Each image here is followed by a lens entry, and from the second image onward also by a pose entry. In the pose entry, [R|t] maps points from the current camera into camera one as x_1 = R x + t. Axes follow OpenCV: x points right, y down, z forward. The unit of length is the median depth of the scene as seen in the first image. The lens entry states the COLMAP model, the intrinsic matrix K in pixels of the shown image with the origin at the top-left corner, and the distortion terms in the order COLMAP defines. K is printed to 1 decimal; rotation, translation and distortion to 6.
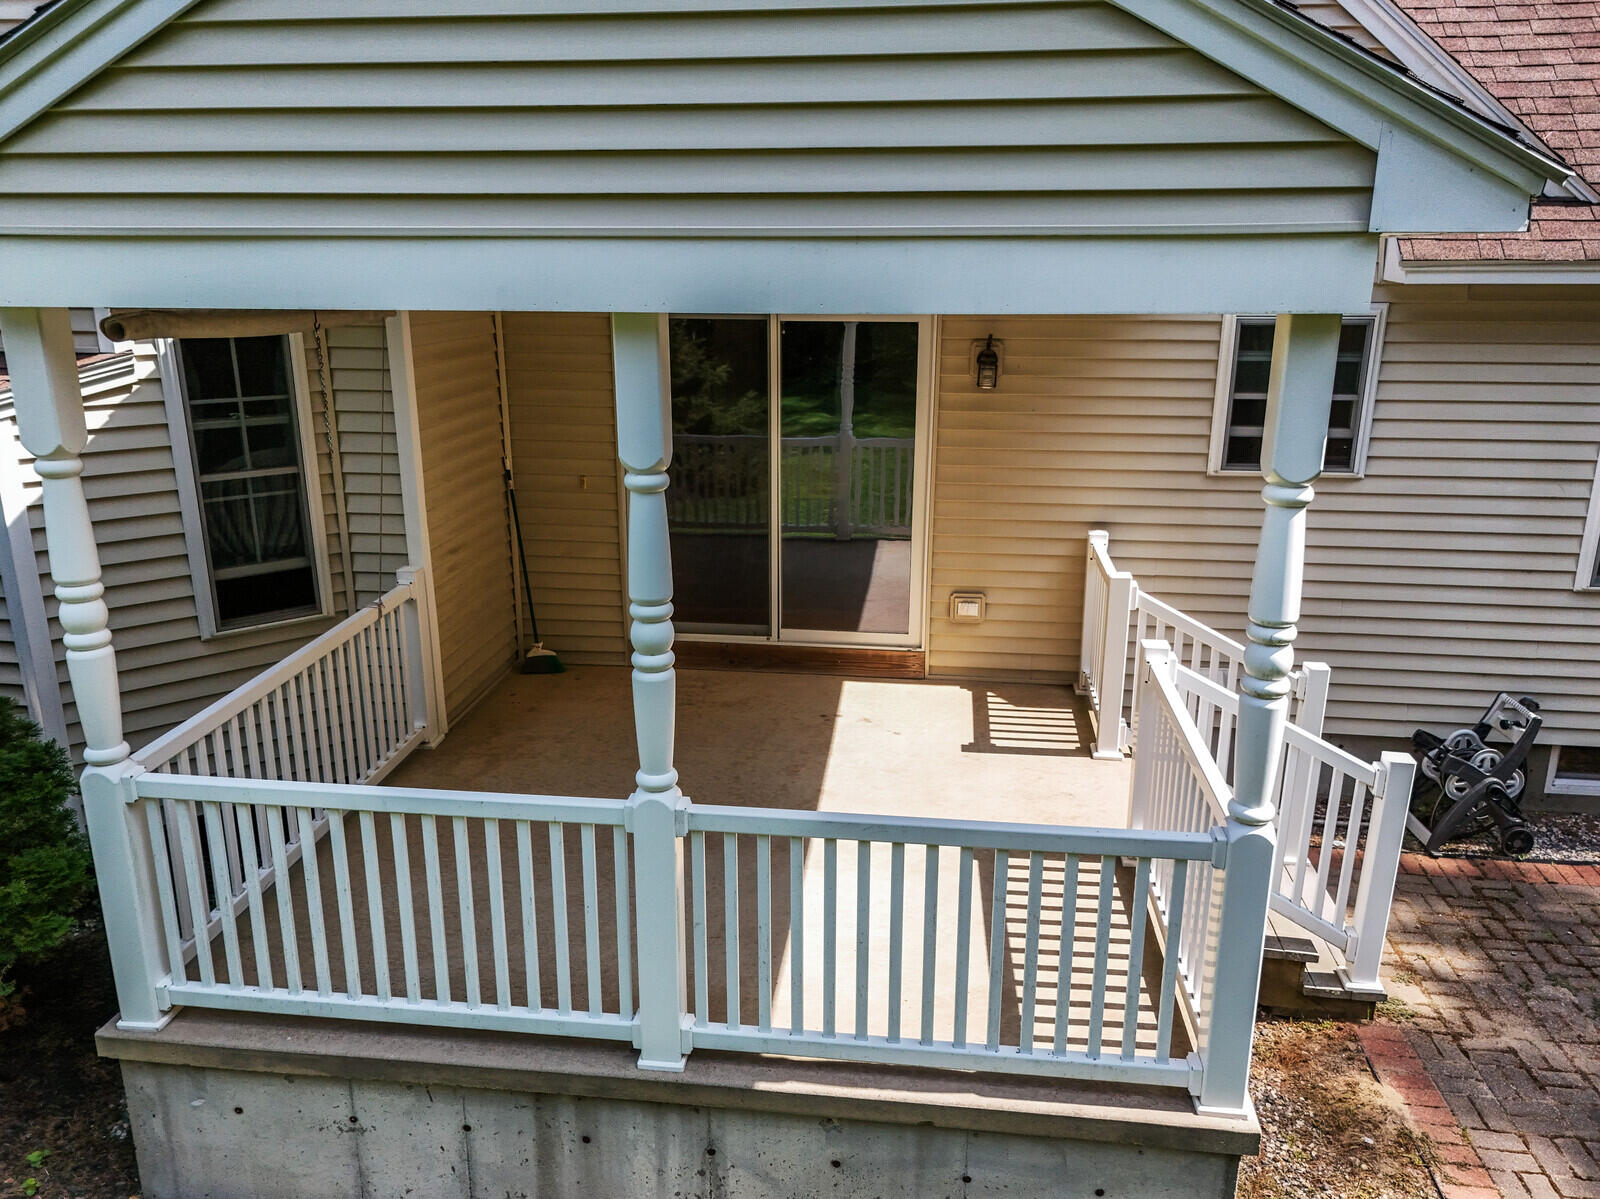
lens RADIAL K [[1188.8, 0, 800.0], [0, 1188.8, 599.5], [0, 0, 1]] dist [0.074884, -0.071230]
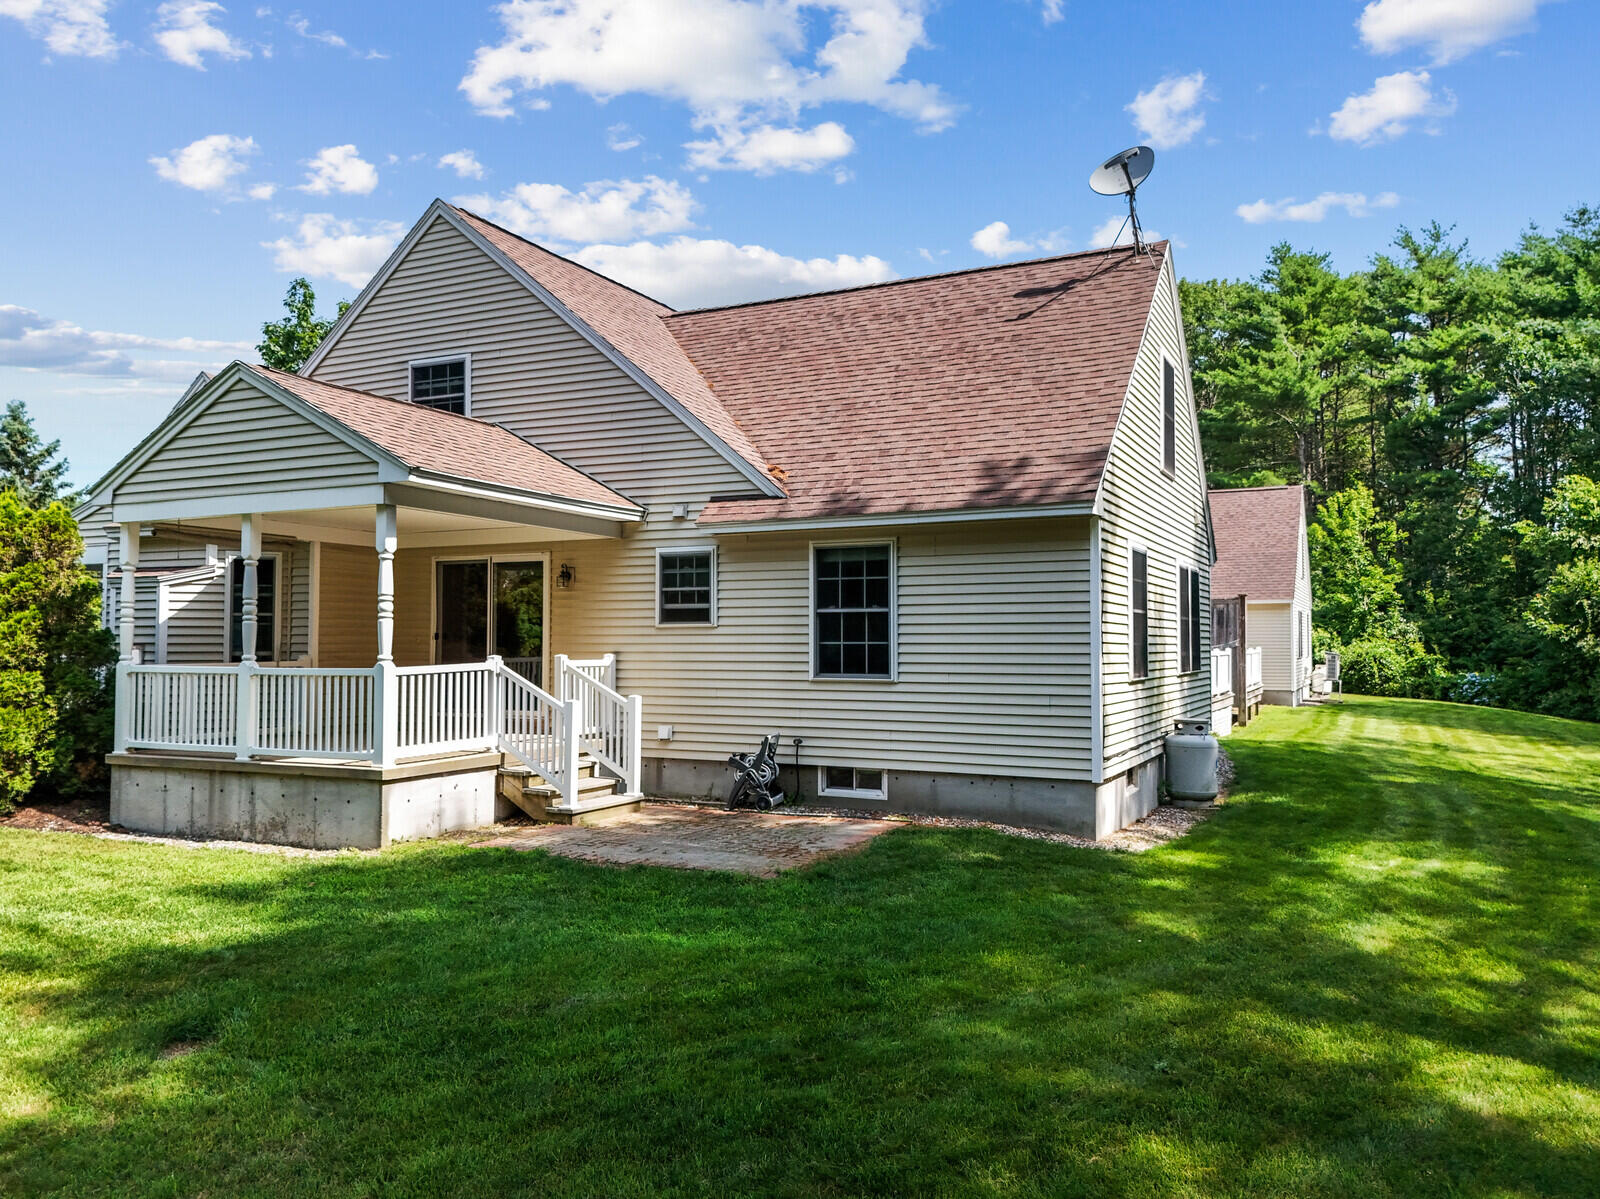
lens RADIAL K [[1187.0, 0, 800.0], [0, 1187.0, 599.5], [0, 0, 1]] dist [0.069304, -0.059827]
pose [[0.945443, -0.014514, -0.325465, 1.906911], [-0.089639, 0.948860, -0.302705, 0.691945], [0.313214, 0.315364, 0.895791, -1.200515]]
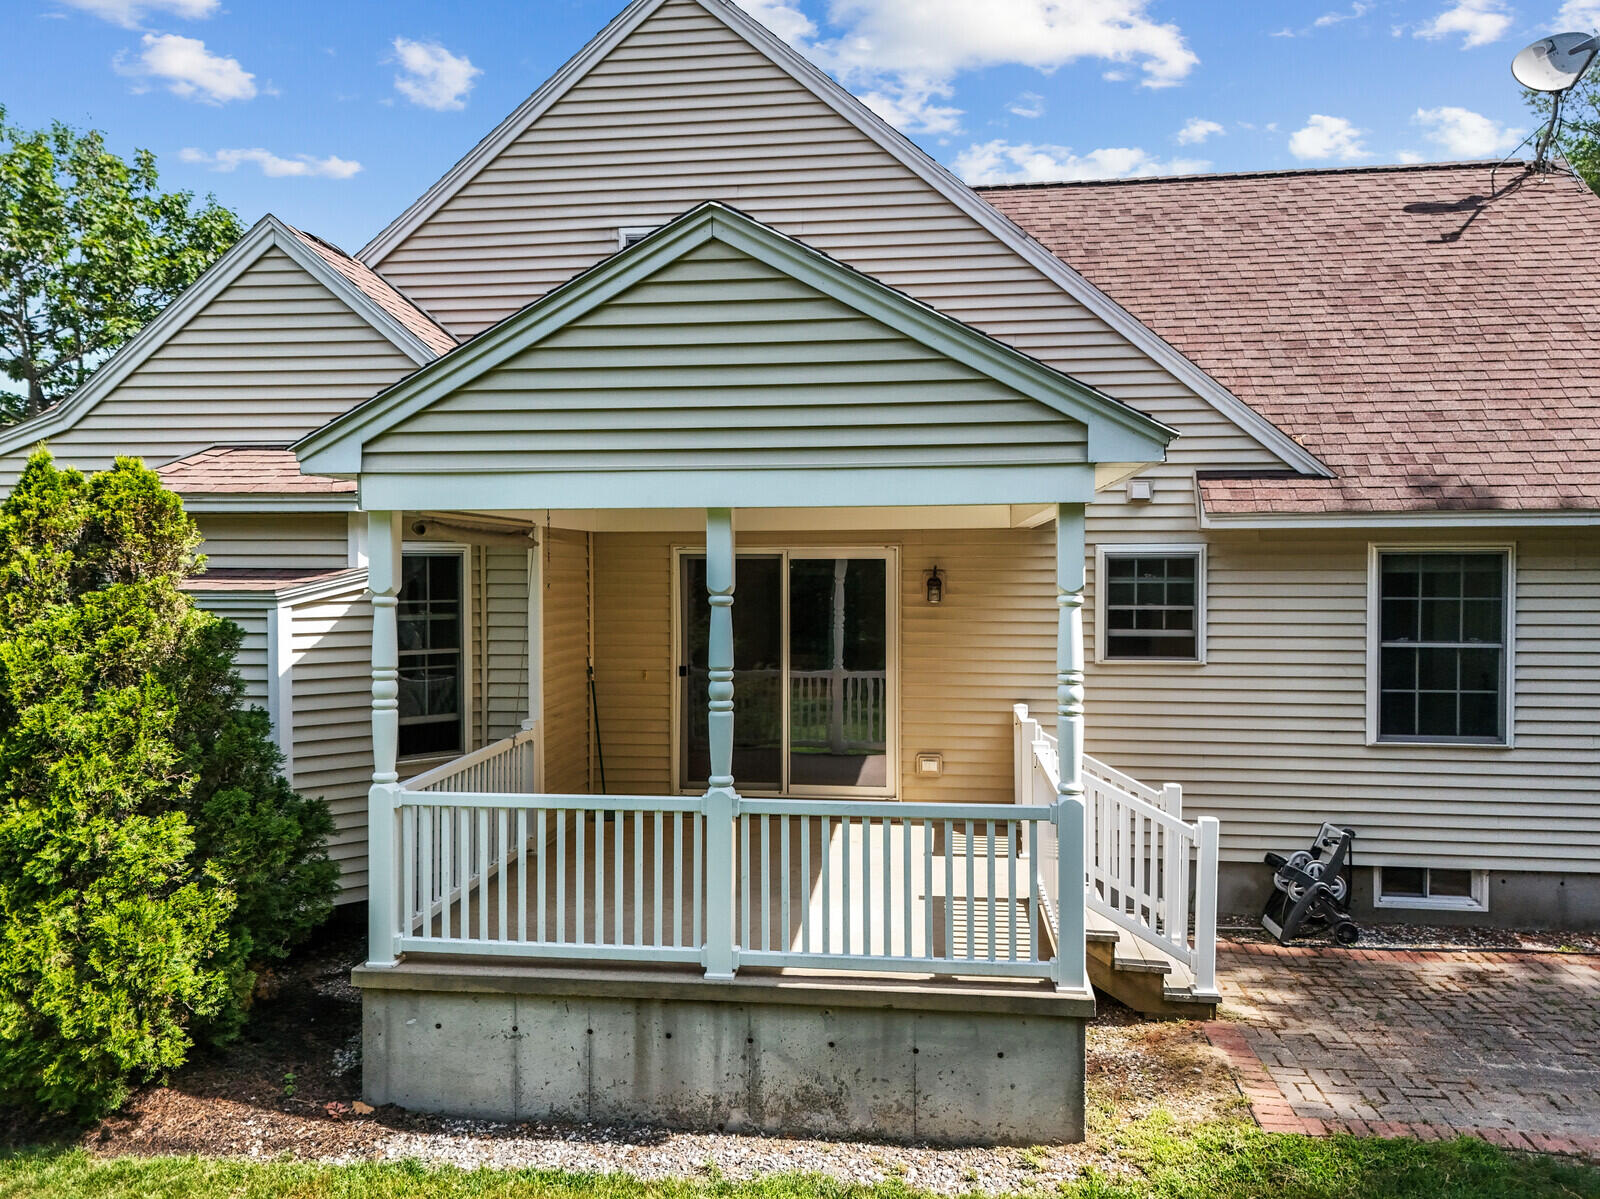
lens RADIAL K [[1188.8, 0, 800.0], [0, 1188.8, 599.5], [0, 0, 1]] dist [0.074884, -0.071230]
pose [[0.999990, -0.004282, 0.001133, -0.008495], [0.004429, 0.966866, -0.255245, 0.272405], [-0.000002, 0.255247, 0.966876, -0.558161]]
